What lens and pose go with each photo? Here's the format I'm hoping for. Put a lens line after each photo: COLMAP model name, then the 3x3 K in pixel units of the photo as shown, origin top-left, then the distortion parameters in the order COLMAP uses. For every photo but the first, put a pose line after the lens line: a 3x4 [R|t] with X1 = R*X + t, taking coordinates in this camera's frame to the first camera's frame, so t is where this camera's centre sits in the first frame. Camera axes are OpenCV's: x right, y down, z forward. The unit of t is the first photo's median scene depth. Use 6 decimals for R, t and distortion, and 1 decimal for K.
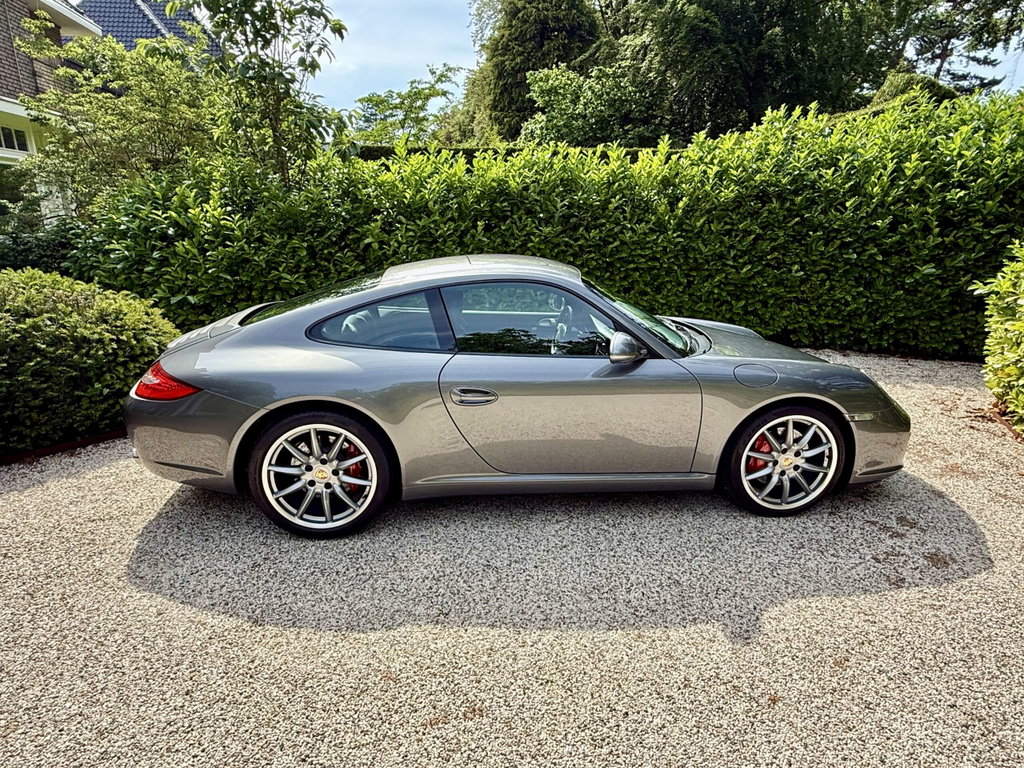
lens RADIAL K [[612.8, 0, 512.0], [0, 612.8, 384.0], [0, 0, 1]] dist [-0.004790, 0.003166]
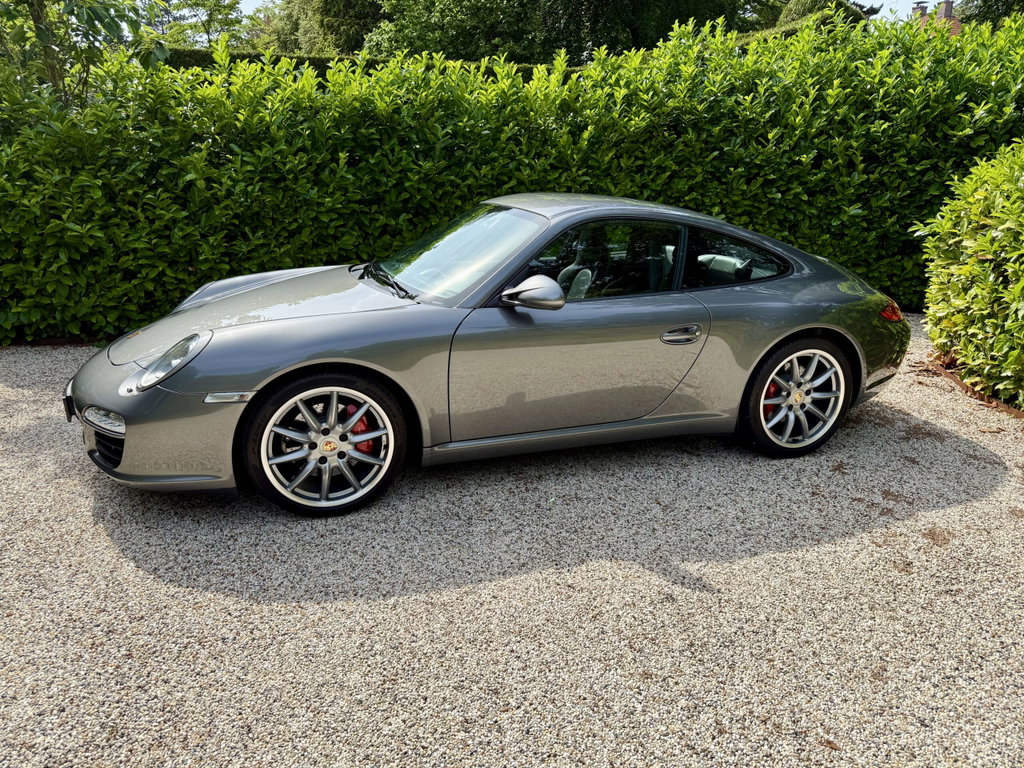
lens RADIAL K [[724.8, 0, 515.6], [0, 724.8, 385.6], [0, 0, 1]] dist [0.021321, -0.032672]
pose [[0.977004, -0.057381, 0.205357, -0.042412], [0.048660, 0.997696, 0.047273, -0.003957], [-0.207596, -0.036193, 0.977545, 0.044008]]
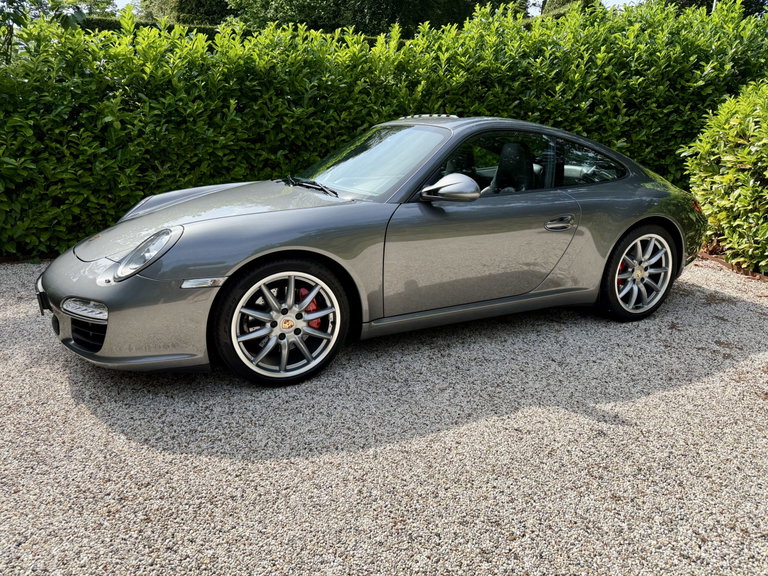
lens RADIAL K [[543.6, 0, 386.7], [0, 543.6, 289.2], [0, 0, 1]] dist [0.021321, -0.032672]
pose [[0.947491, -0.096125, 0.304993, -0.109843], [0.087520, 0.995286, 0.041796, 0.013418], [-0.307572, -0.012908, 0.951437, 0.111909]]
